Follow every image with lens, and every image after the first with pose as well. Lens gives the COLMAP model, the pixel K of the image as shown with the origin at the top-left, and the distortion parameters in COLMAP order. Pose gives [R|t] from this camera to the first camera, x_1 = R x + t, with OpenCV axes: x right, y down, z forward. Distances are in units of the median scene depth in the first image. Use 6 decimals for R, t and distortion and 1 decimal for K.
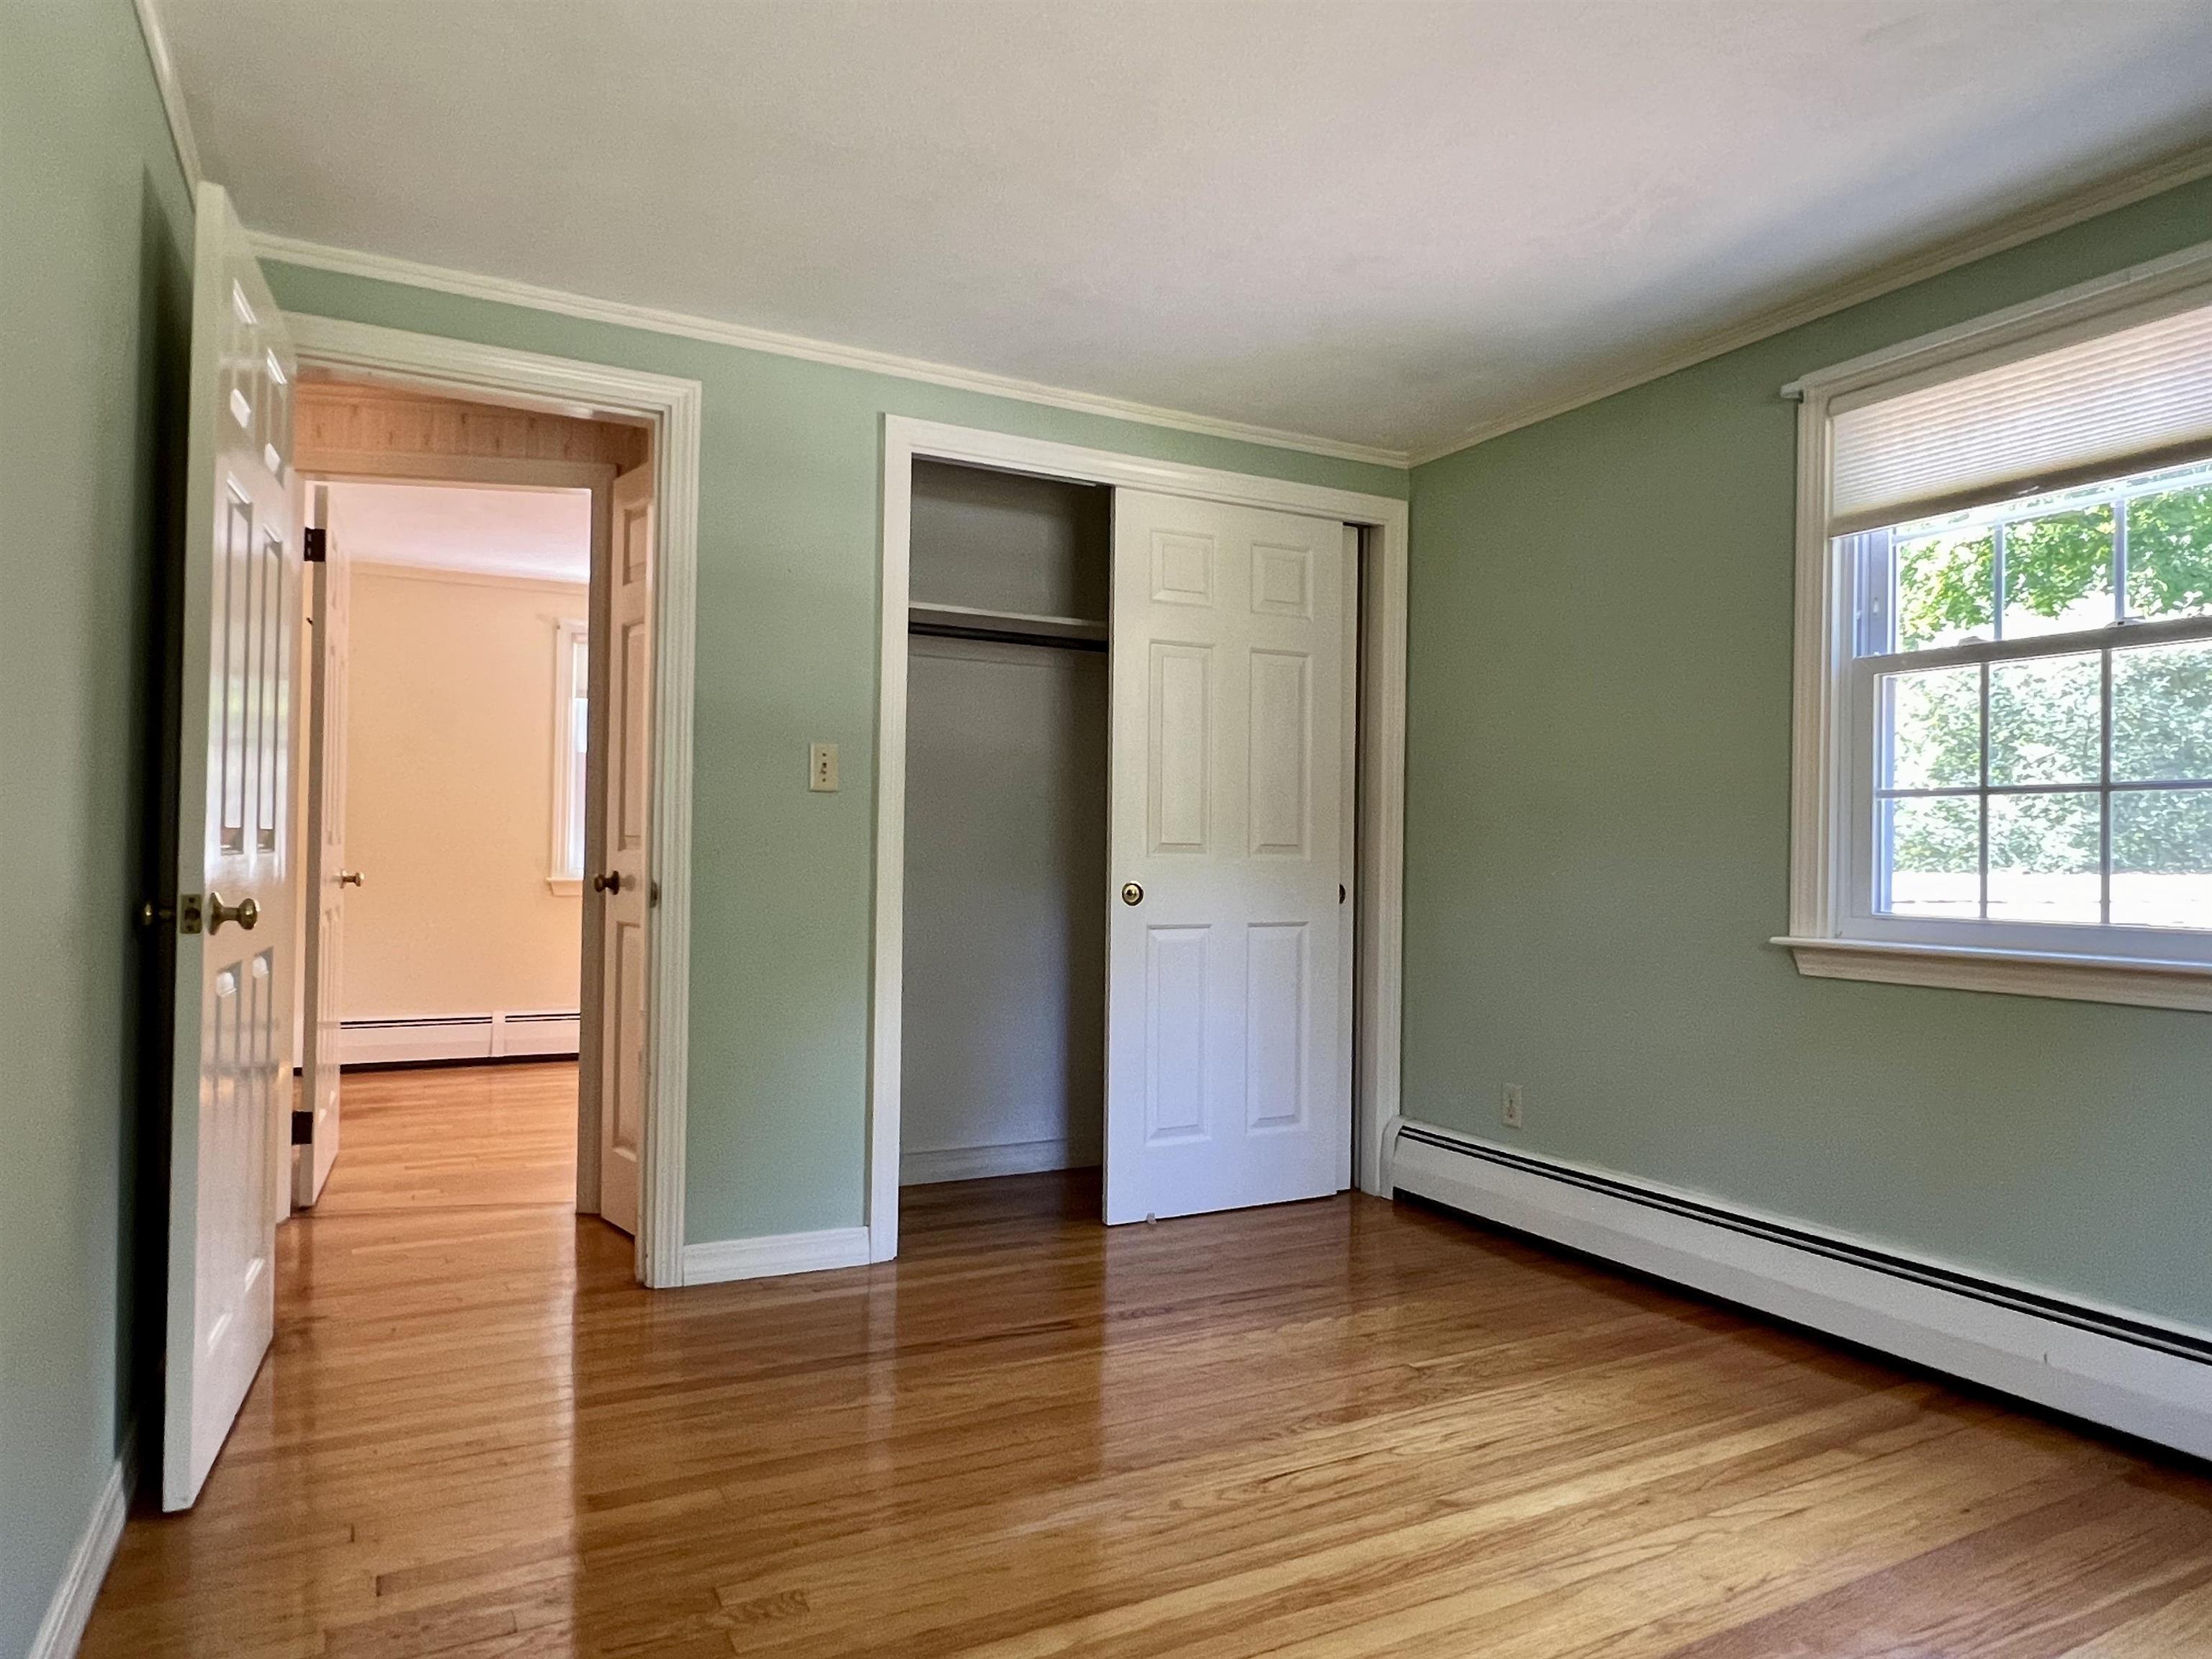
lens RADIAL K [[1368.9, 0, 1106.8], [0, 1368.9, 838.7], [0, 0, 1]] dist [0.001101, -0.000854]
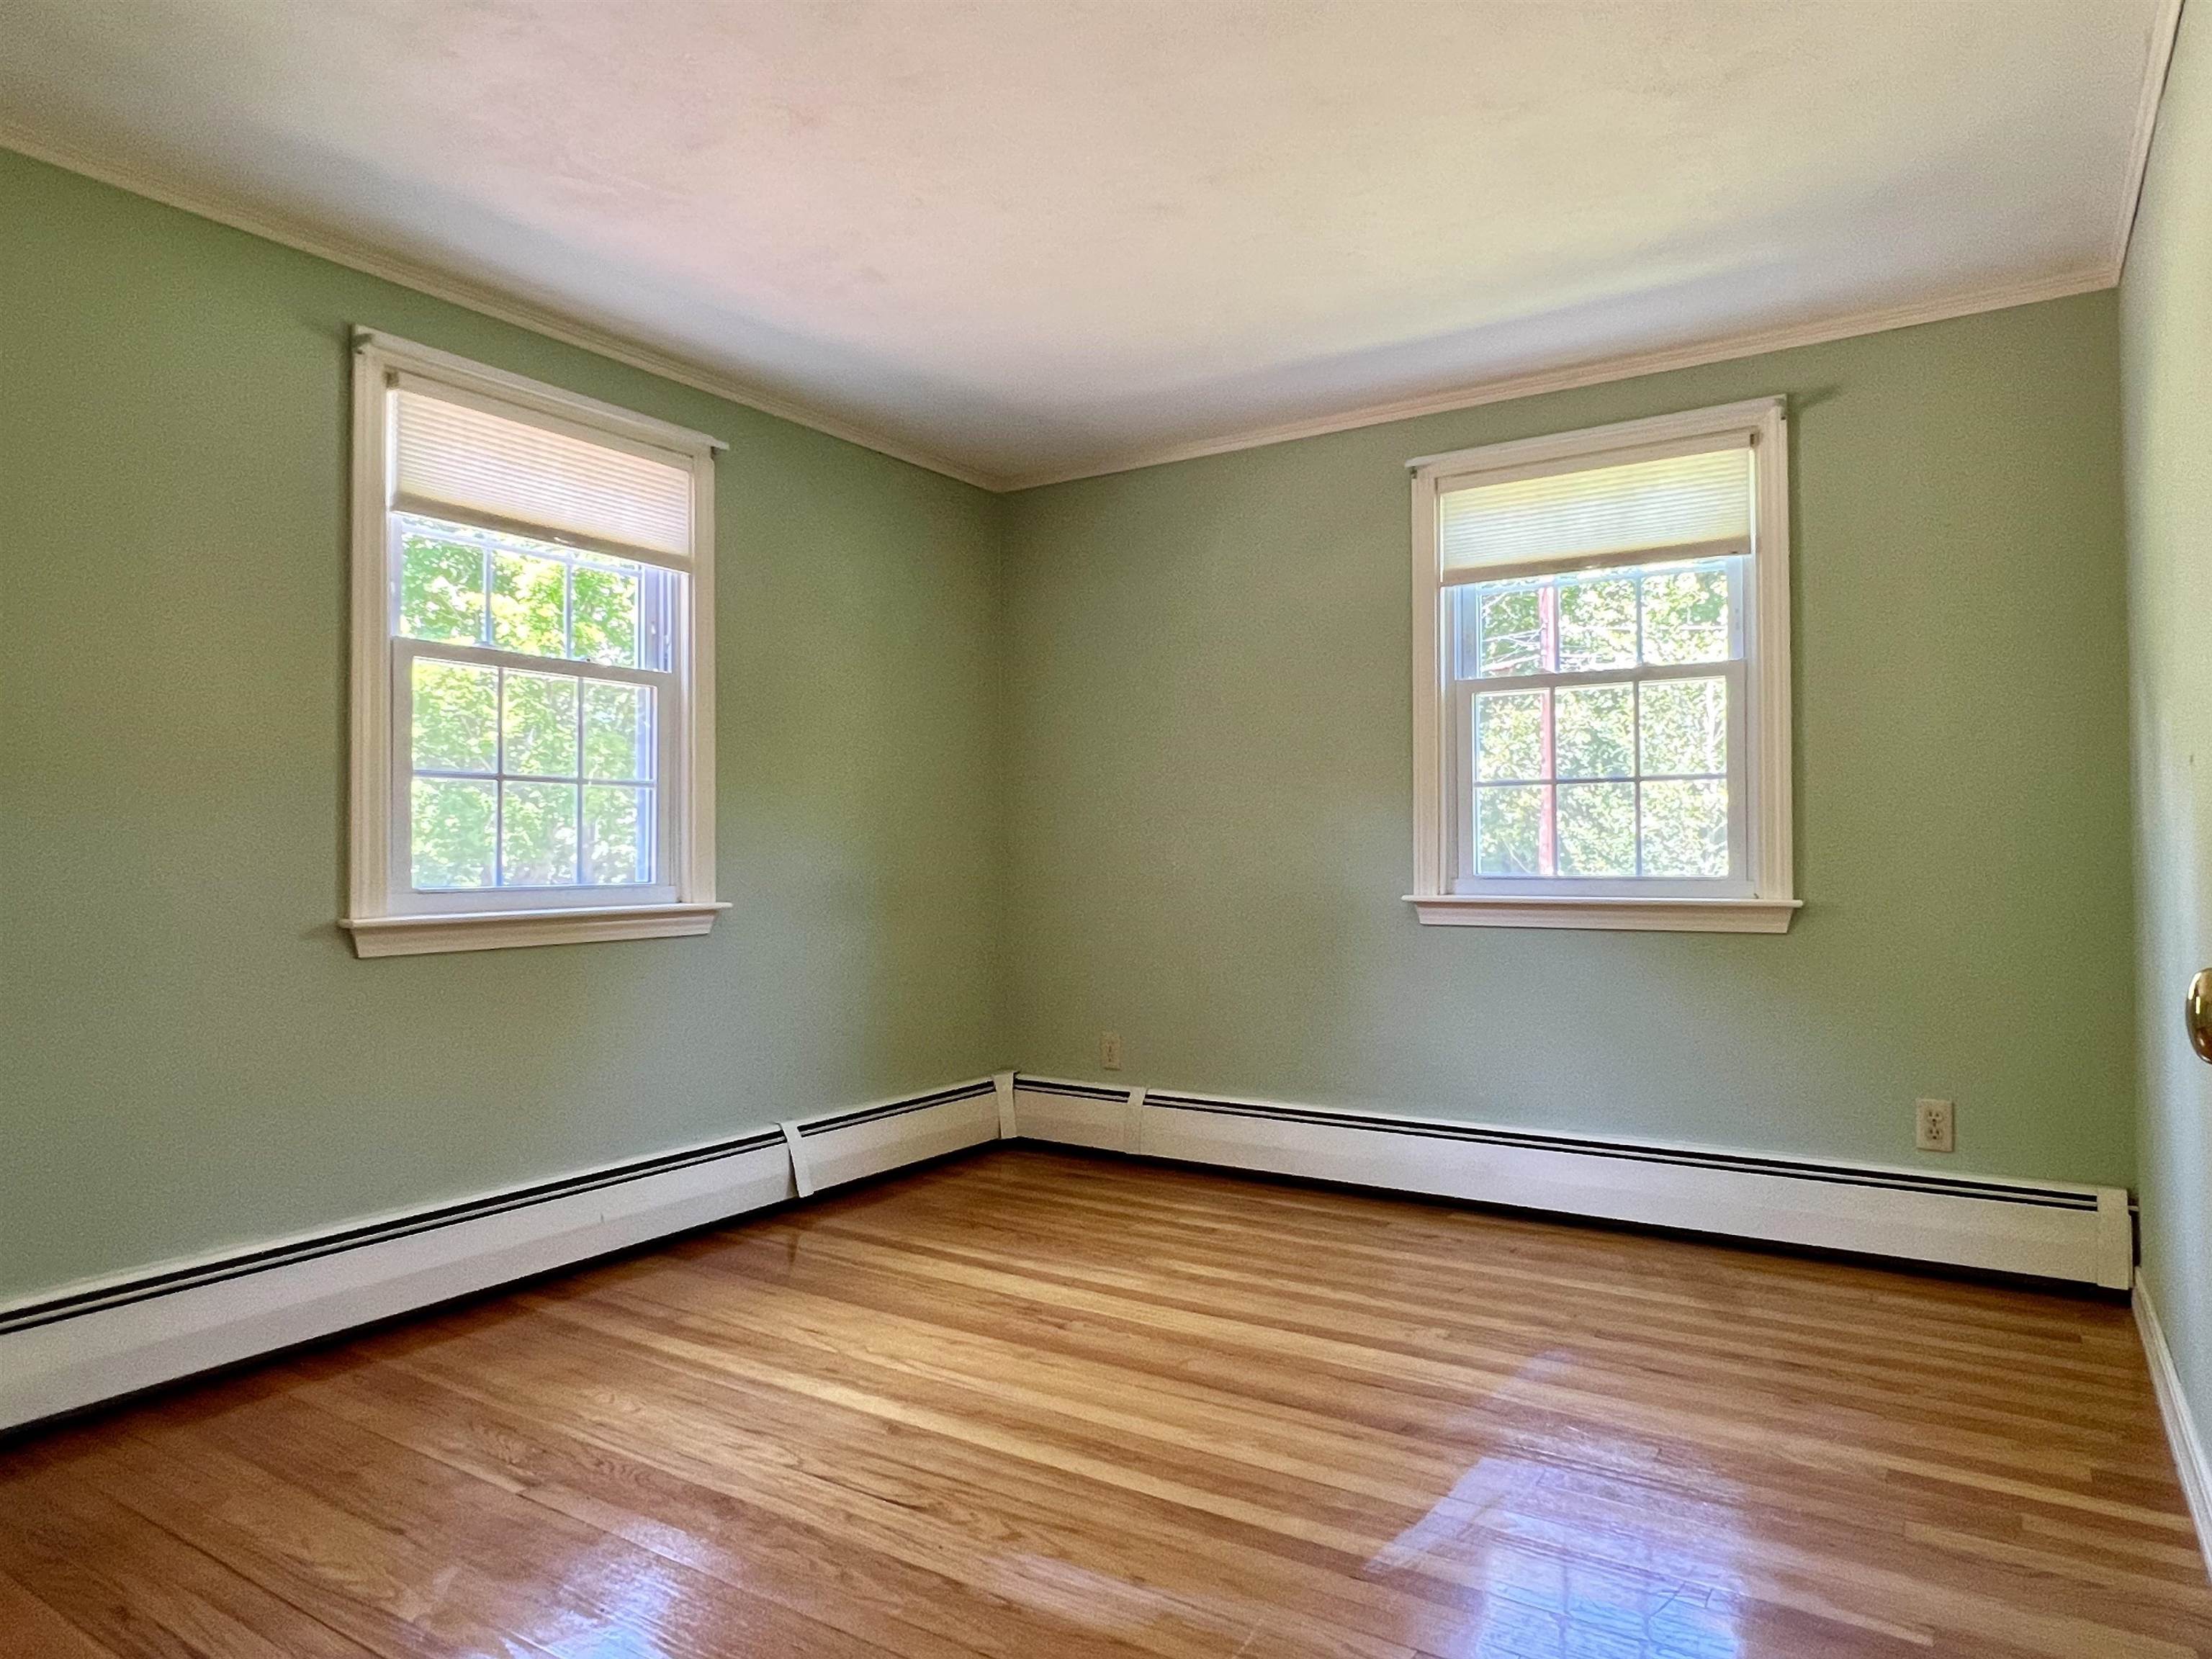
lens RADIAL K [[1368.9, 0, 1105.4], [0, 1368.9, 825.4], [0, 0, 1]] dist [0.001101, -0.000854]
pose [[-0.483565, 0.004711, 0.875296, -0.686896], [-0.012329, 0.999850, -0.012193, 0.015261], [-0.875221, -0.016688, -0.483435, 1.214913]]
